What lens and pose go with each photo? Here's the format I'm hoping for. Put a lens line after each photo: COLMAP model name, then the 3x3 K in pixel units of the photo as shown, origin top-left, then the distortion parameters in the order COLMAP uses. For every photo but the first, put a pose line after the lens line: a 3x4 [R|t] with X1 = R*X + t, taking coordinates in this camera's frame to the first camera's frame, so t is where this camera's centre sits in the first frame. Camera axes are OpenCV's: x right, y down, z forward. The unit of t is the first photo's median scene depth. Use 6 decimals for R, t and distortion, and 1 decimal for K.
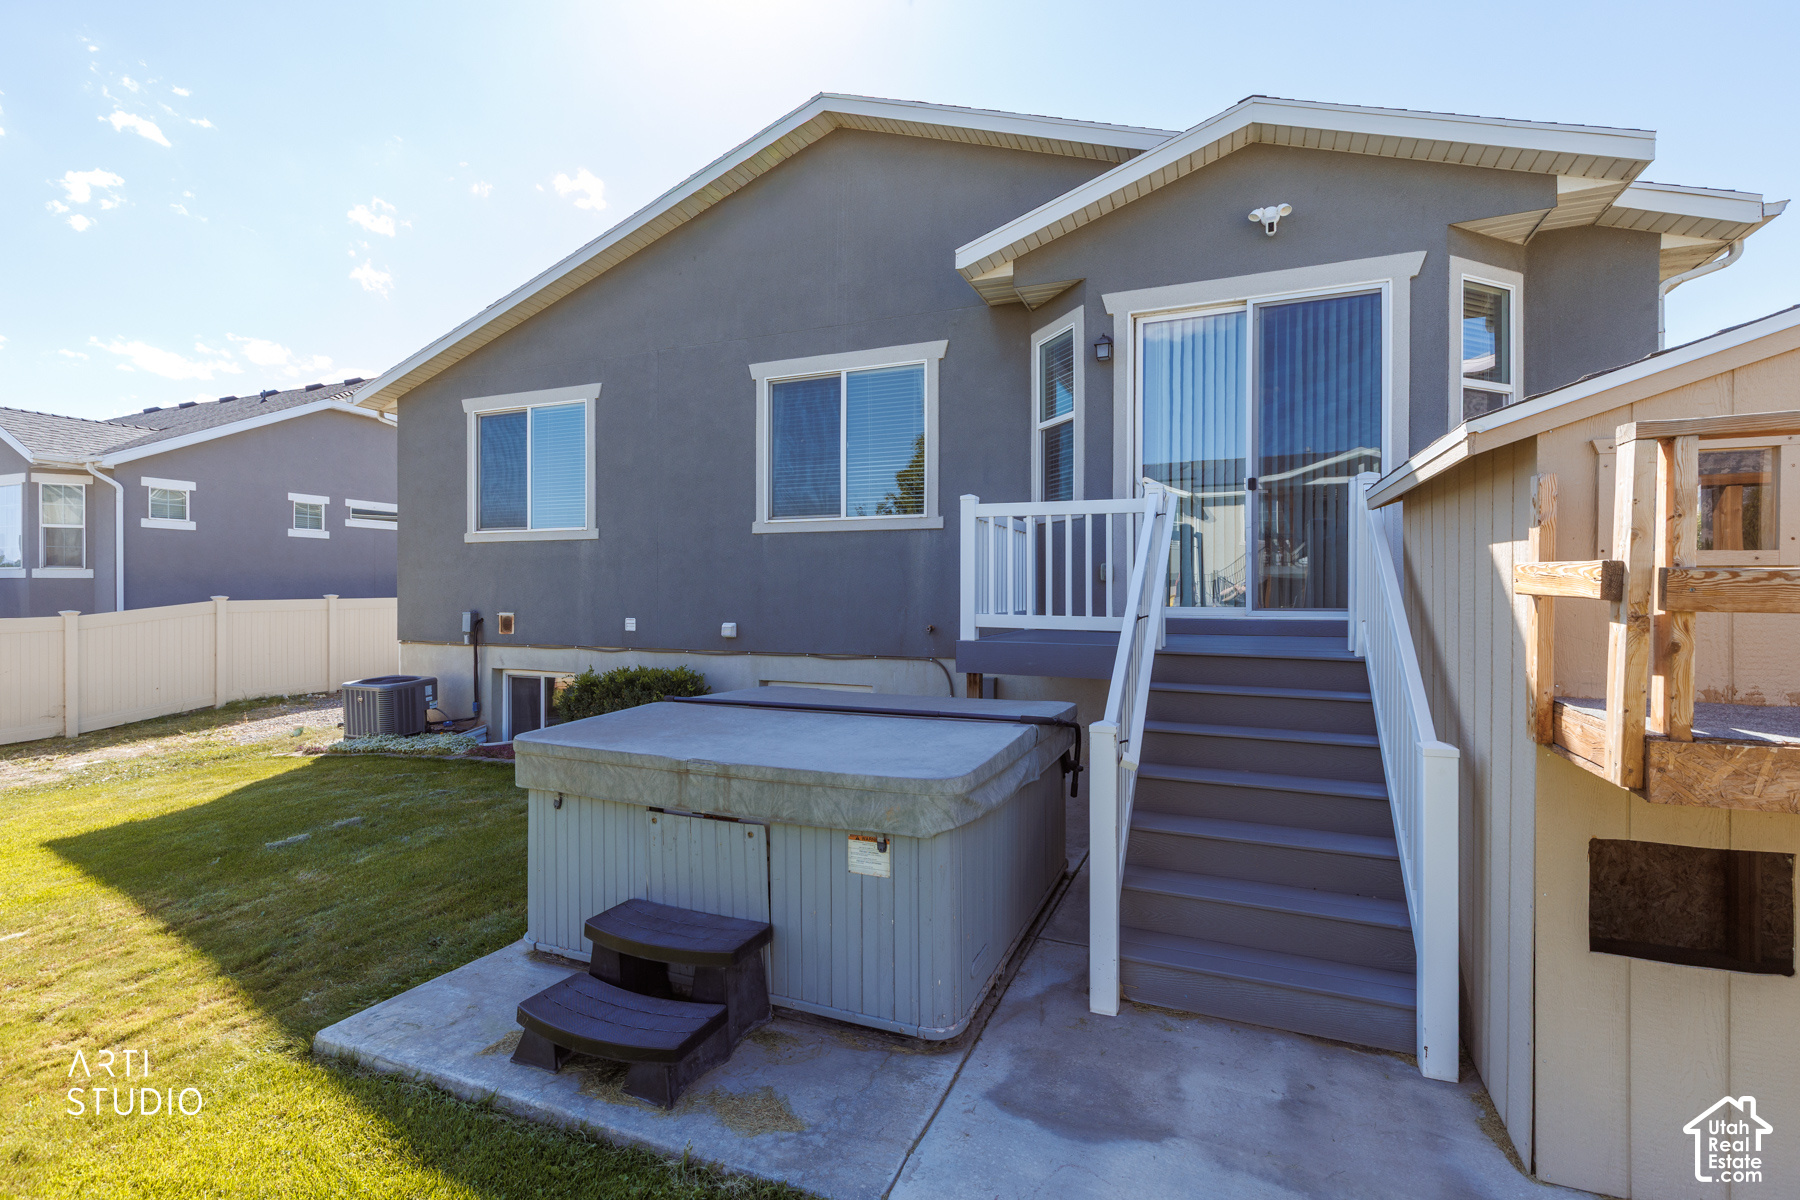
lens RADIAL K [[796.9, 0, 900.0], [0, 796.9, 600.0], [0, 0, 1]] dist [0.001515, 0.000002]
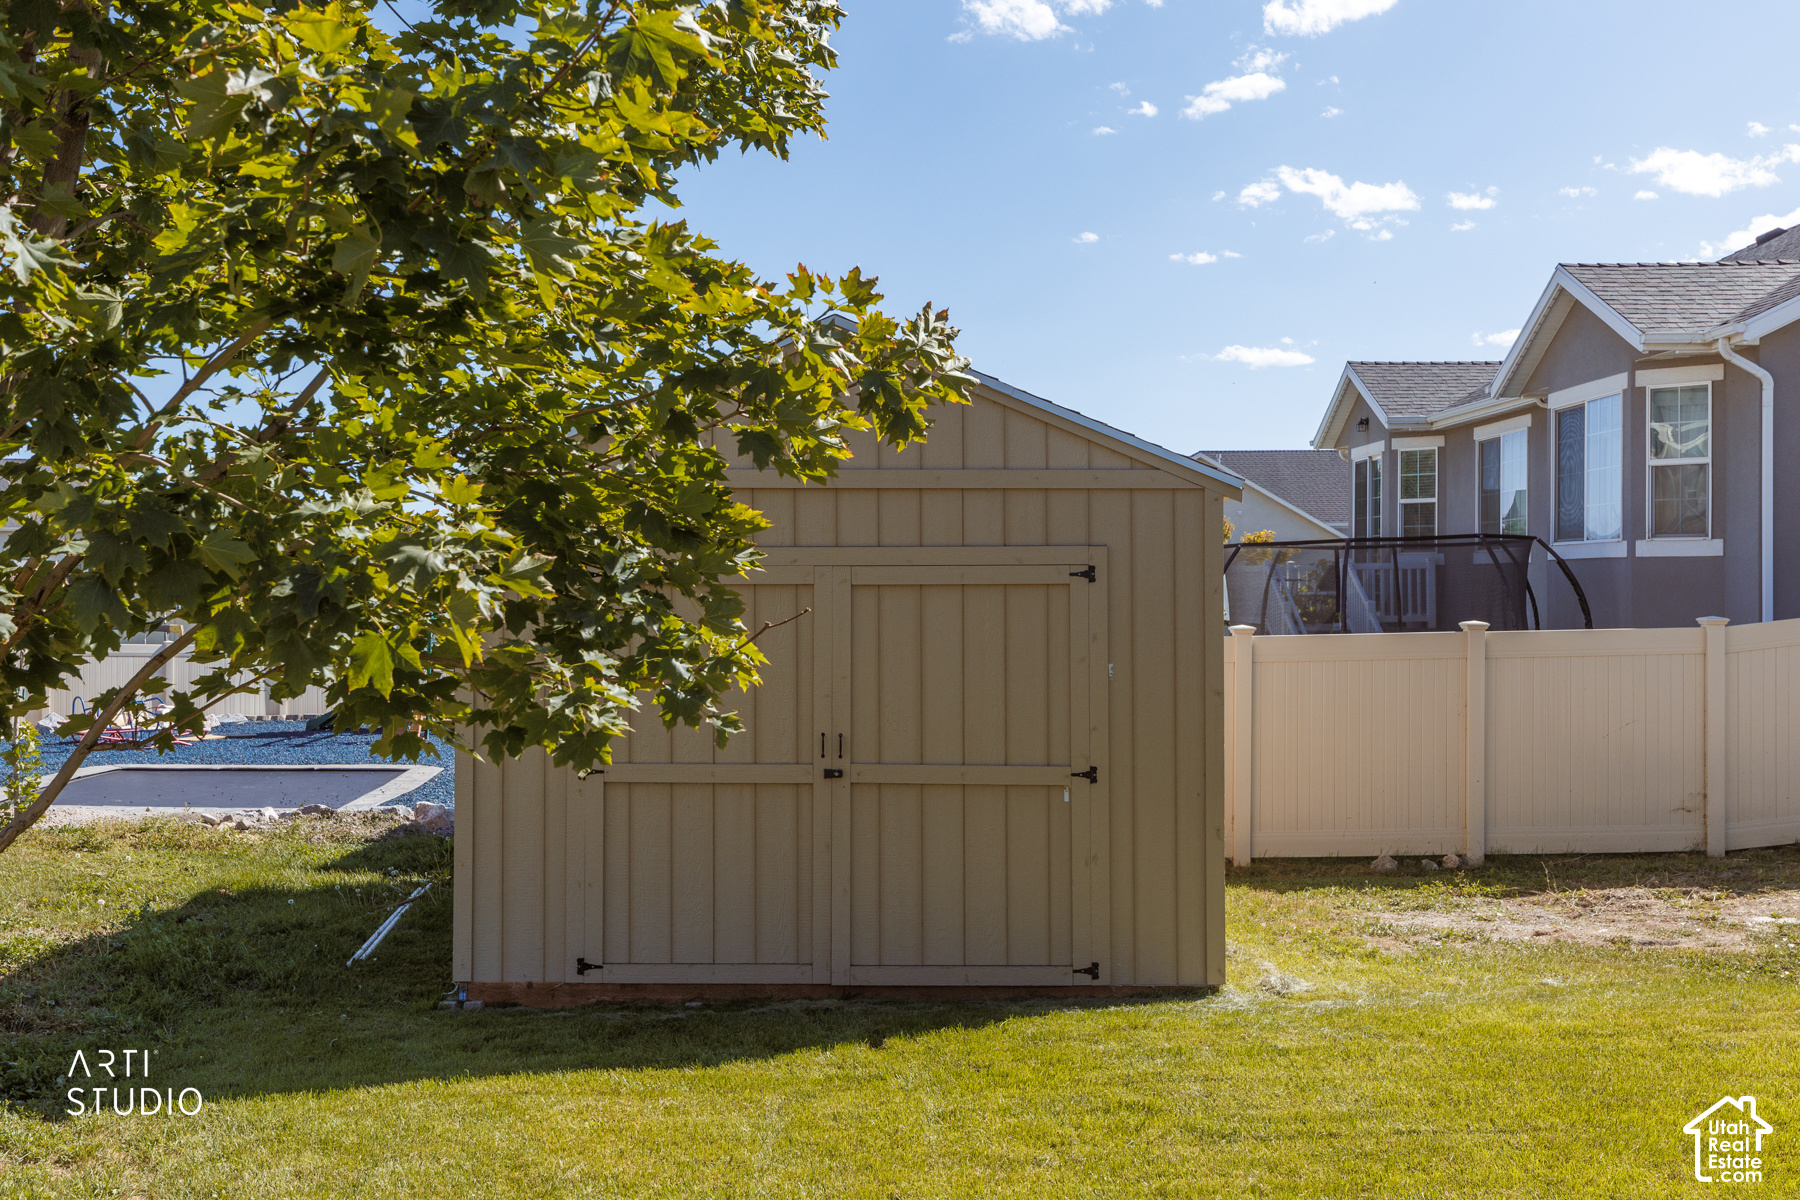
lens RADIAL K [[1779.9, 0, 900.0], [0, 1779.9, 600.0], [0, 0, 1]] dist [0.079193, -0.001738]
pose [[0.392491, 0.007658, -0.919724, -0.170690], [-0.008563, 0.999952, 0.004672, 0.001418], [0.919716, 0.006042, 0.392538, 0.033128]]
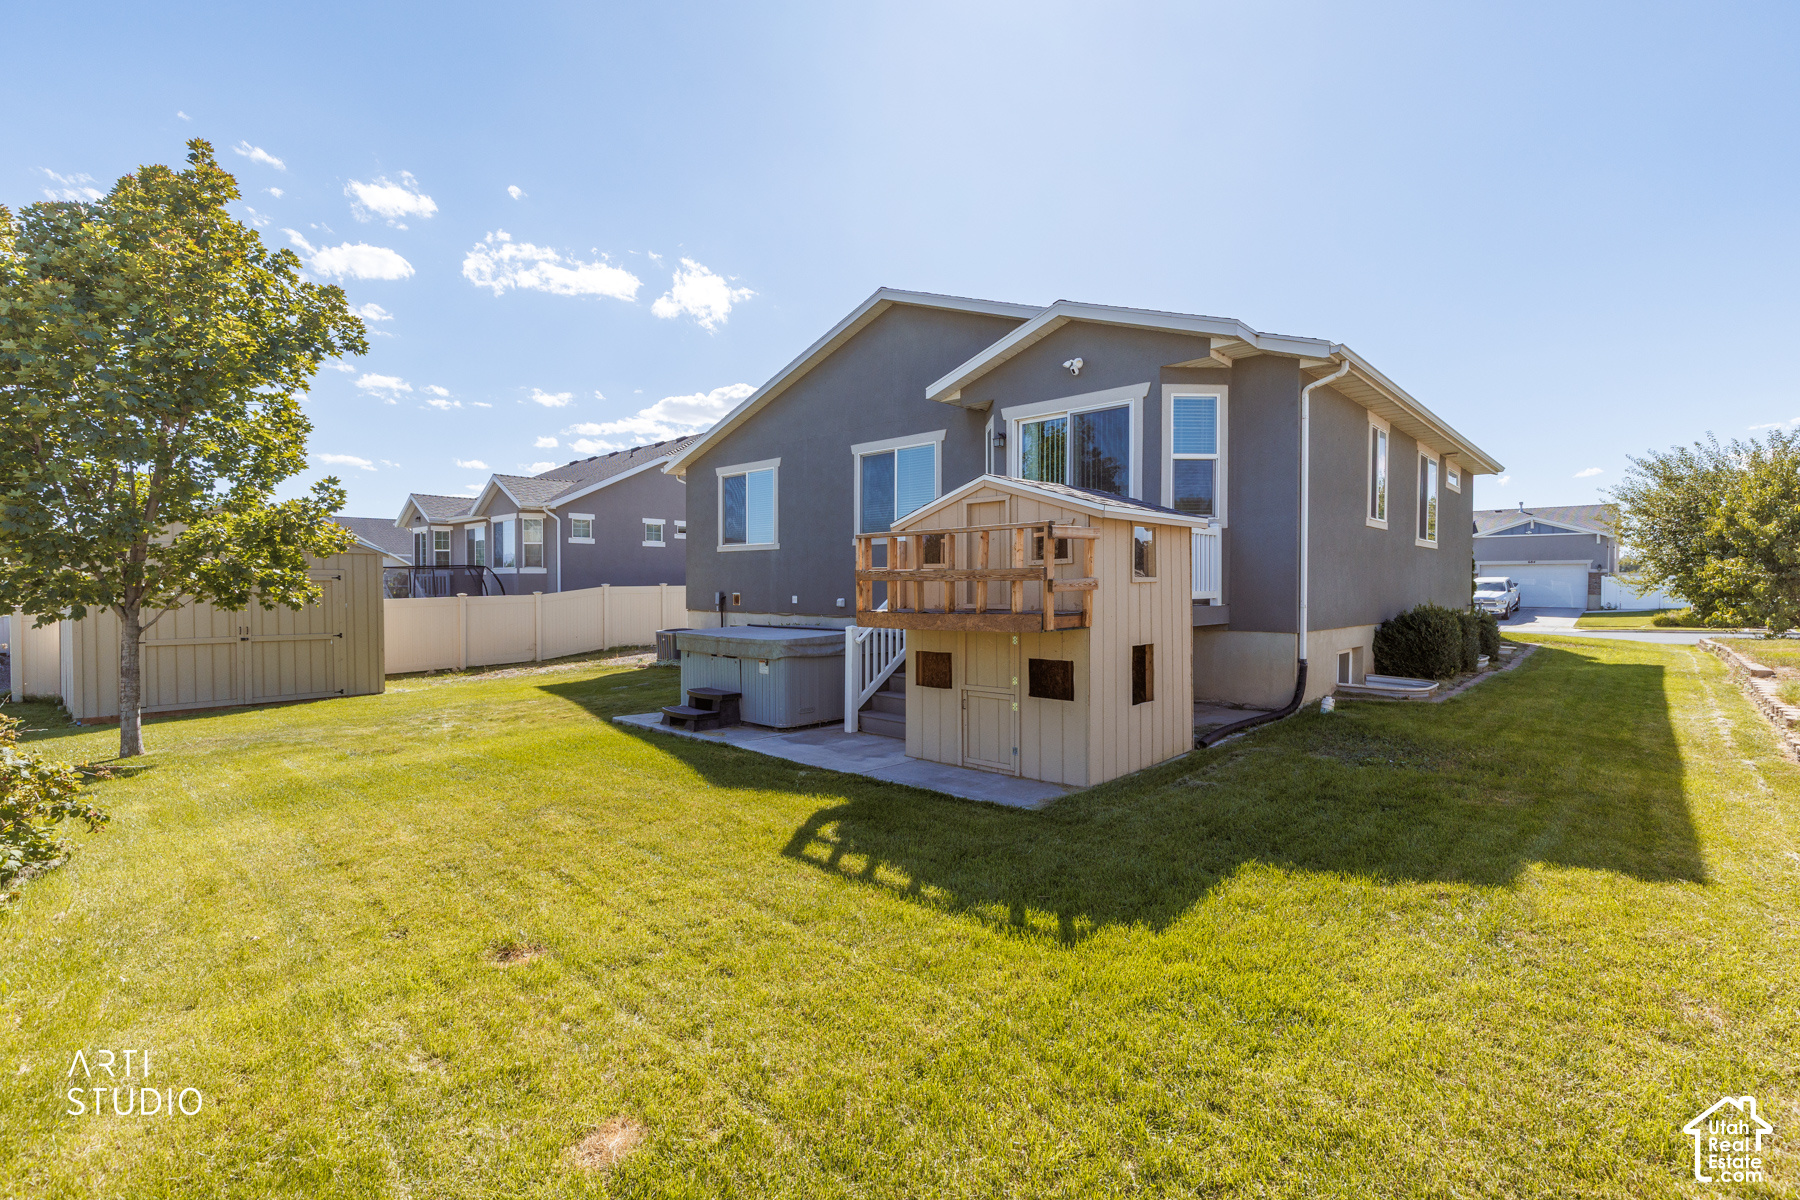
lens RADIAL K [[796.9, 0, 900.0], [0, 796.9, 600.0], [0, 0, 1]] dist [0.001515, 0.000002]
pose [[0.933835, 0.007294, -0.357631, 0.434625], [-0.003630, 0.999934, 0.010917, 0.011203], [0.357687, -0.008897, 0.933799, -0.459595]]
